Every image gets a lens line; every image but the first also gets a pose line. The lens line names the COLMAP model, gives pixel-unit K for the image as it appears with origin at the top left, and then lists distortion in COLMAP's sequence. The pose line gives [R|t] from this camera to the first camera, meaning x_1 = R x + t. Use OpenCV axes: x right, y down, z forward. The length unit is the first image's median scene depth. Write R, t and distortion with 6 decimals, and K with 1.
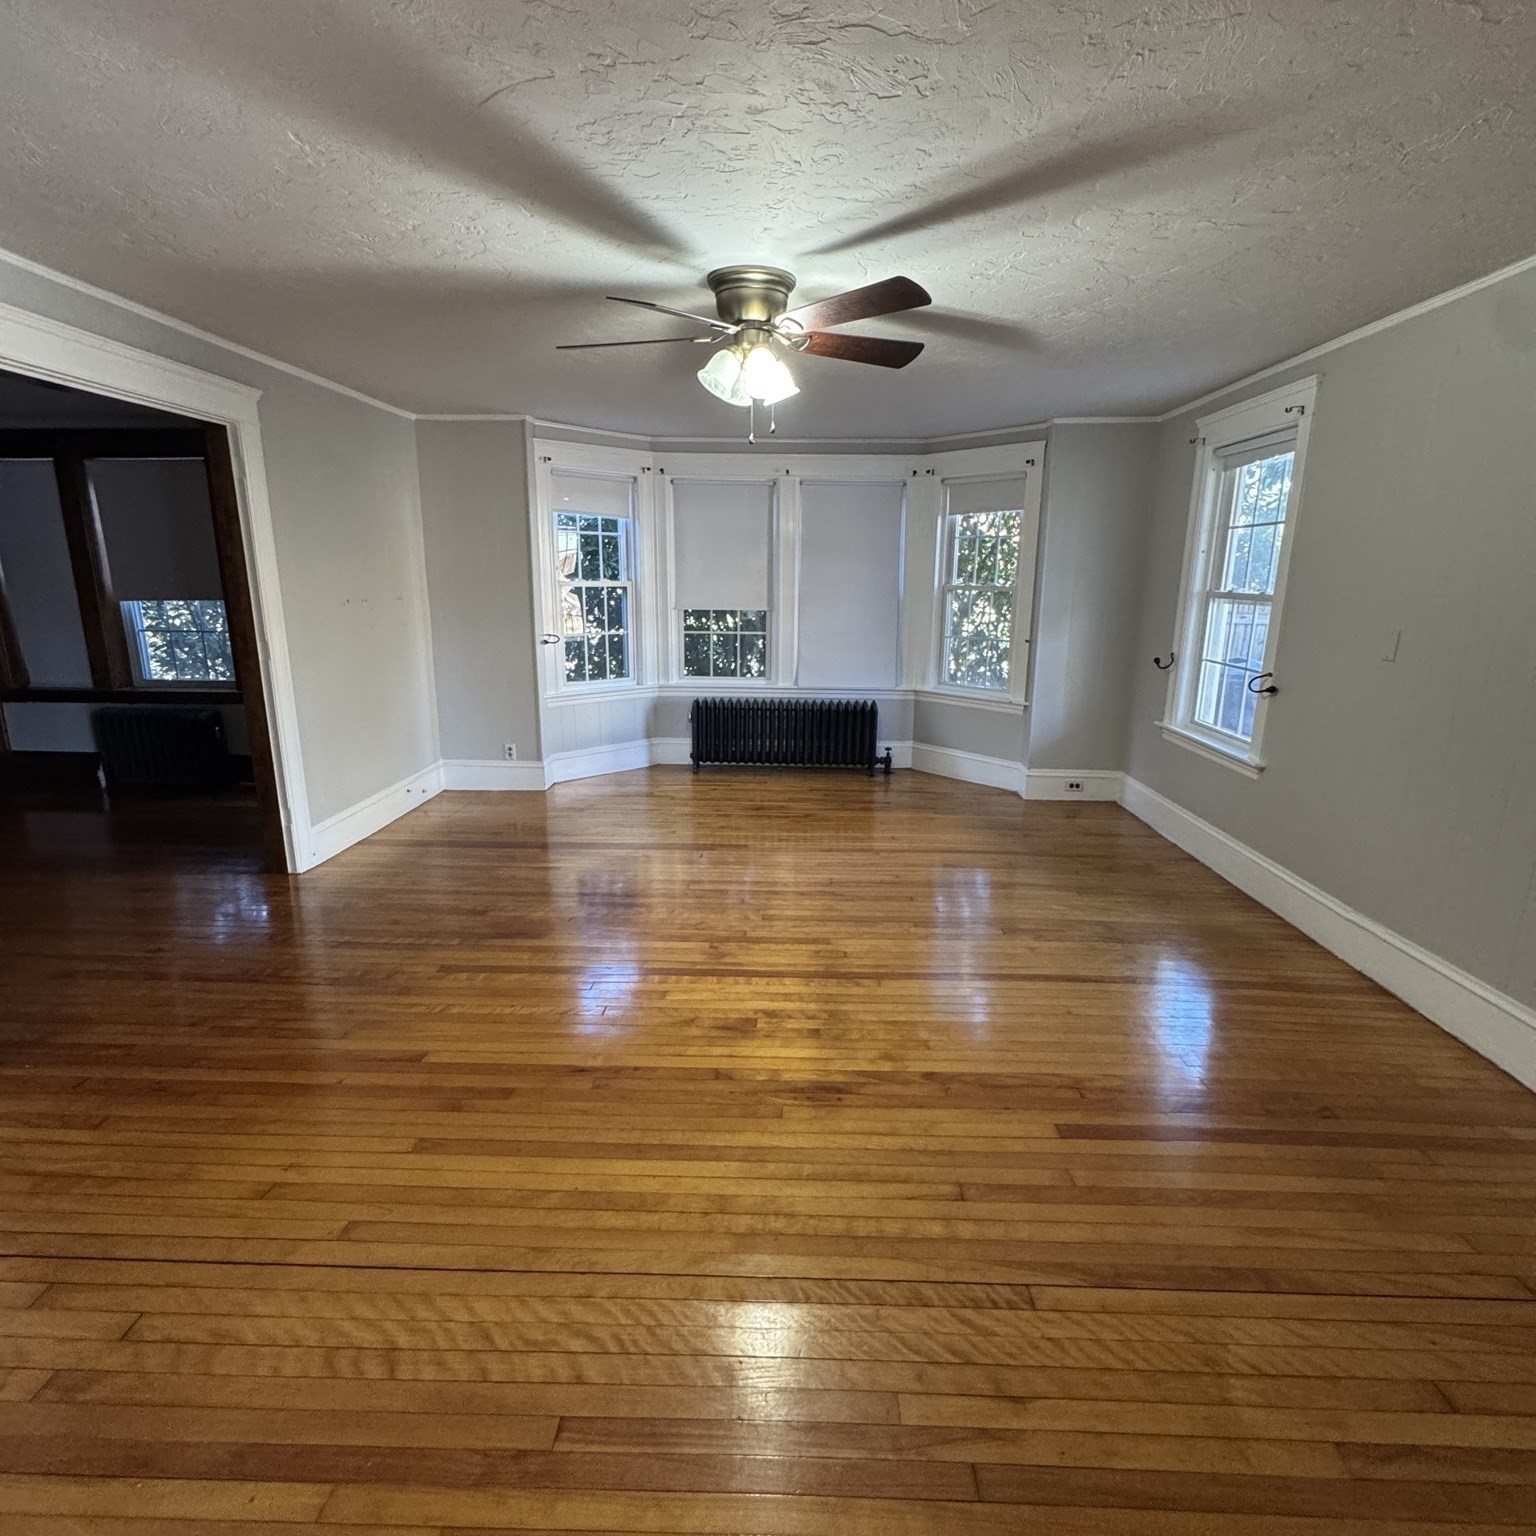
lens RADIAL K [[818.3, 0, 772.1], [0, 818.3, 767.3], [0, 0, 1]] dist [-0.001271, -0.000172]
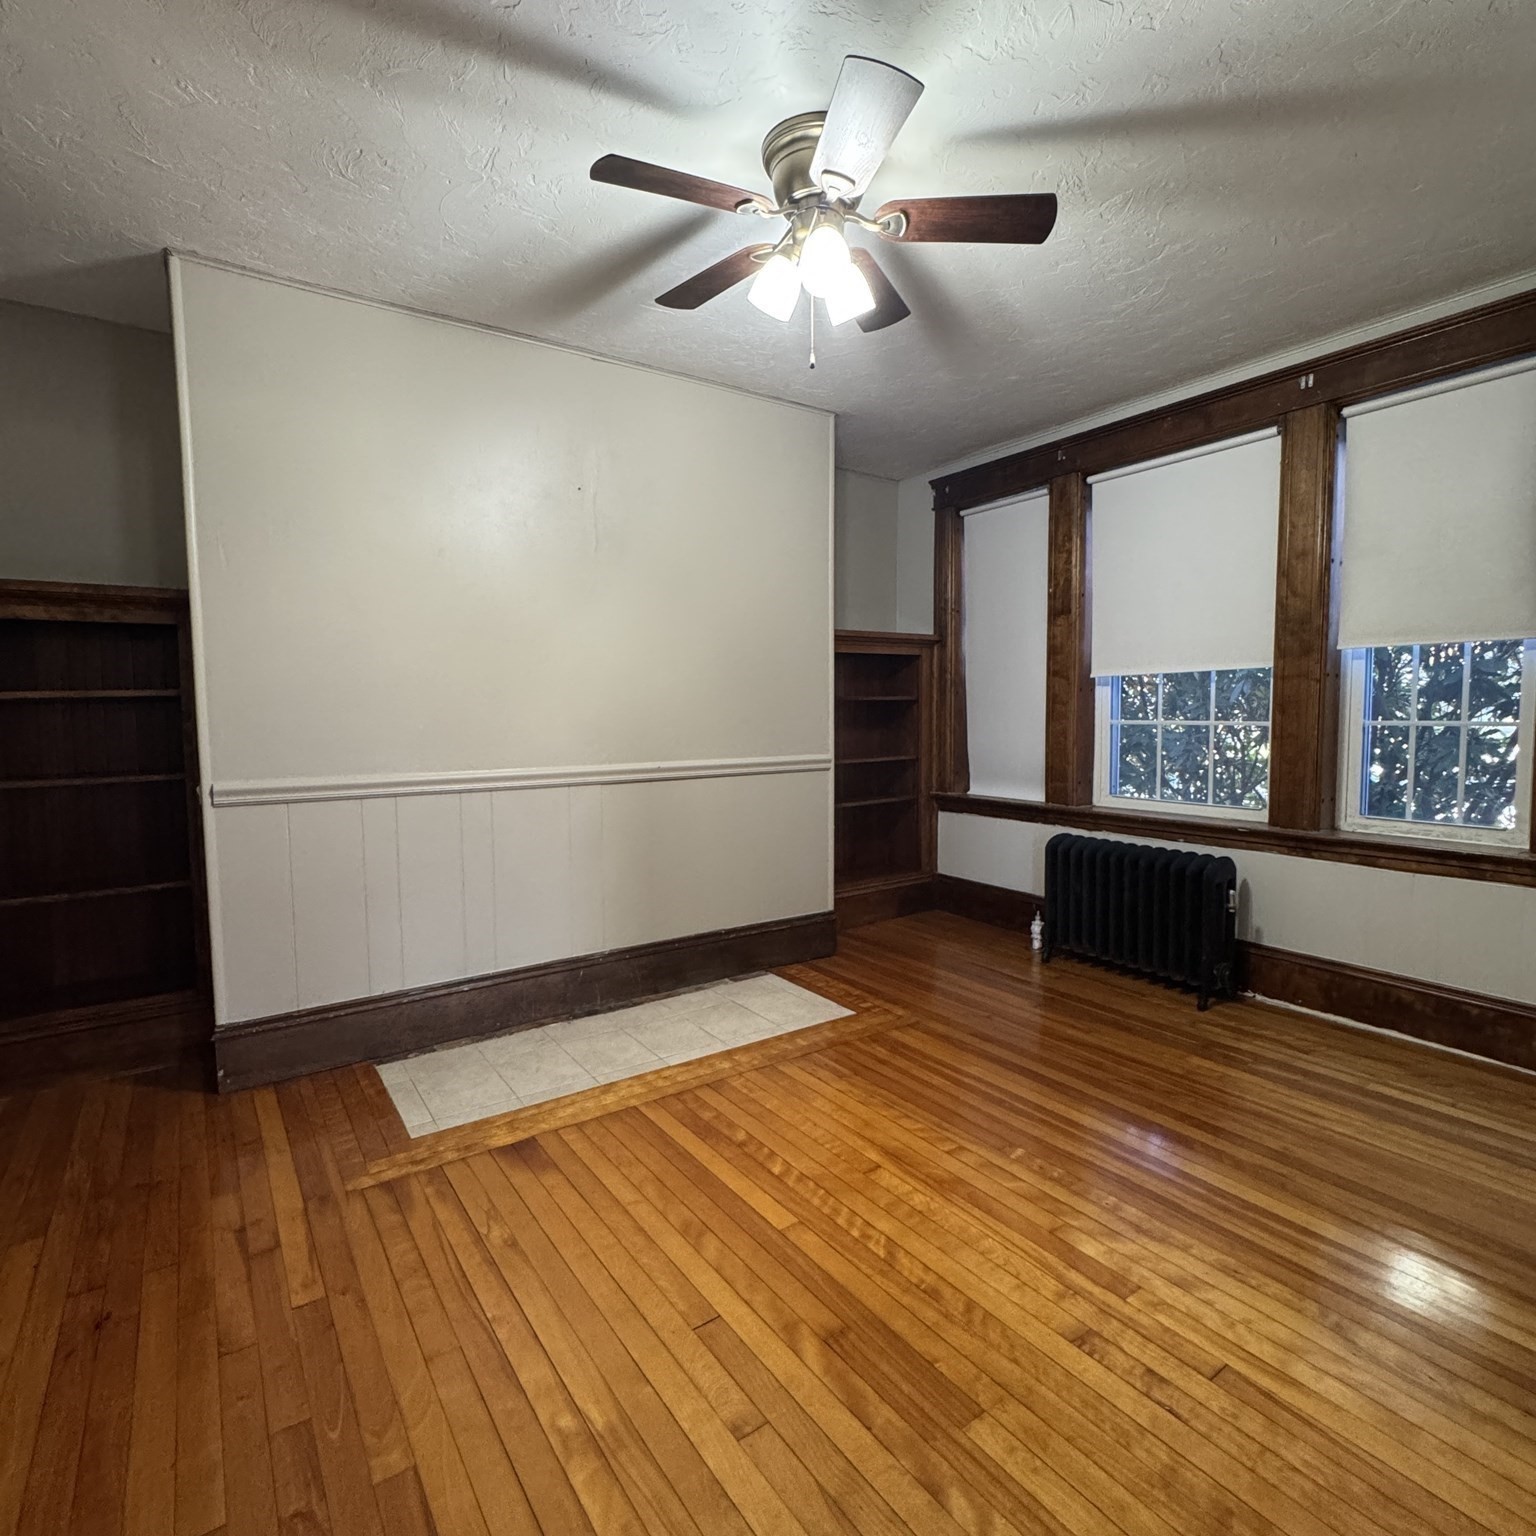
lens RADIAL K [[818.3, 0, 771.0], [0, 818.3, 766.7], [0, 0, 1]] dist [-0.001271, -0.000172]
pose [[0.600524, 0.042450, -0.798479, -0.430915], [-0.170566, 0.982407, -0.076052, -0.035041], [0.781203, 0.181865, 0.597199, 0.409511]]
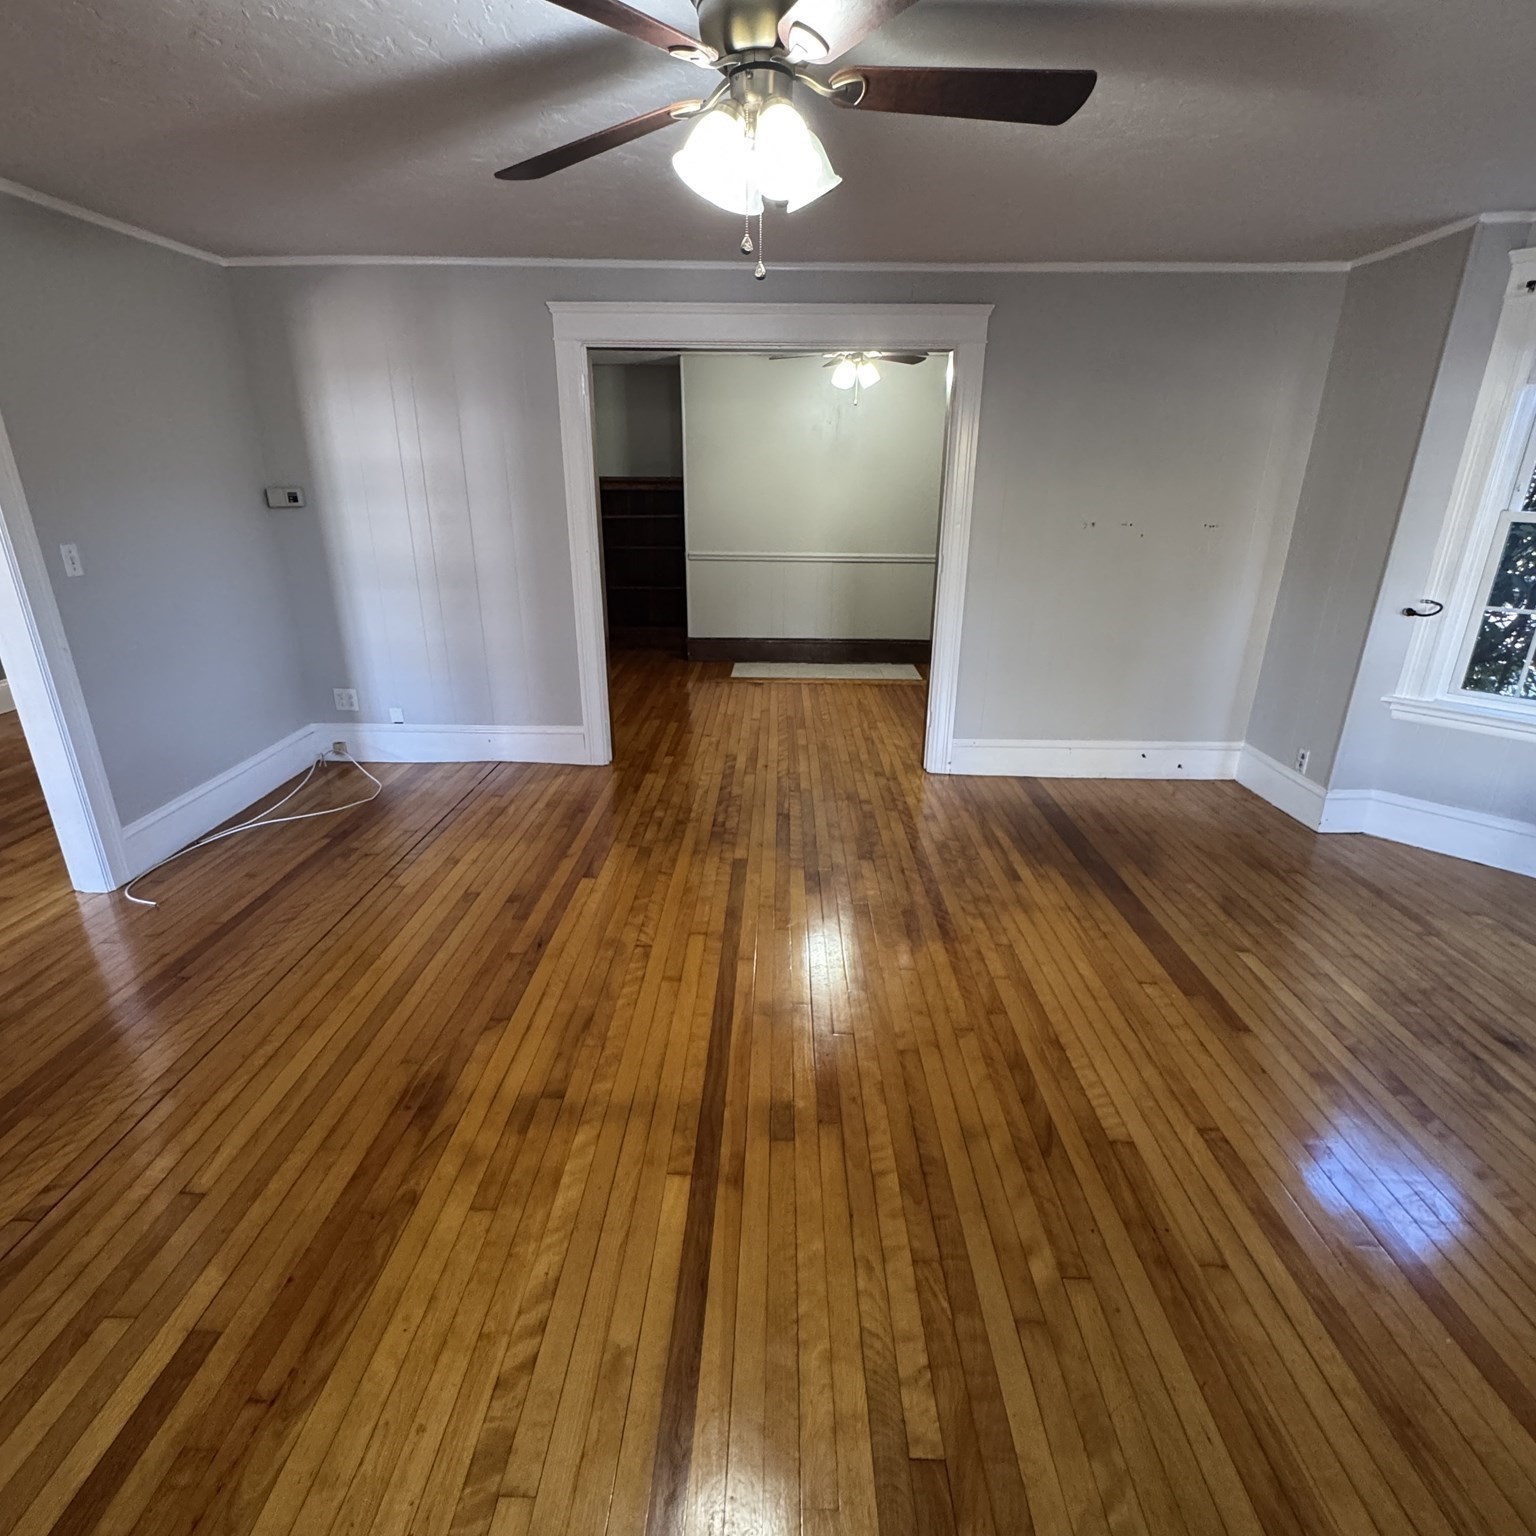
lens RADIAL K [[818.3, 0, 767.9], [0, 818.3, 771.3], [0, 0, 1]] dist [-0.001271, -0.000172]
pose [[0.016392, 0.328732, -0.944281, 0.337637], [-0.238967, 0.918327, 0.315549, -0.124367], [0.970889, 0.220480, 0.093610, 0.513524]]
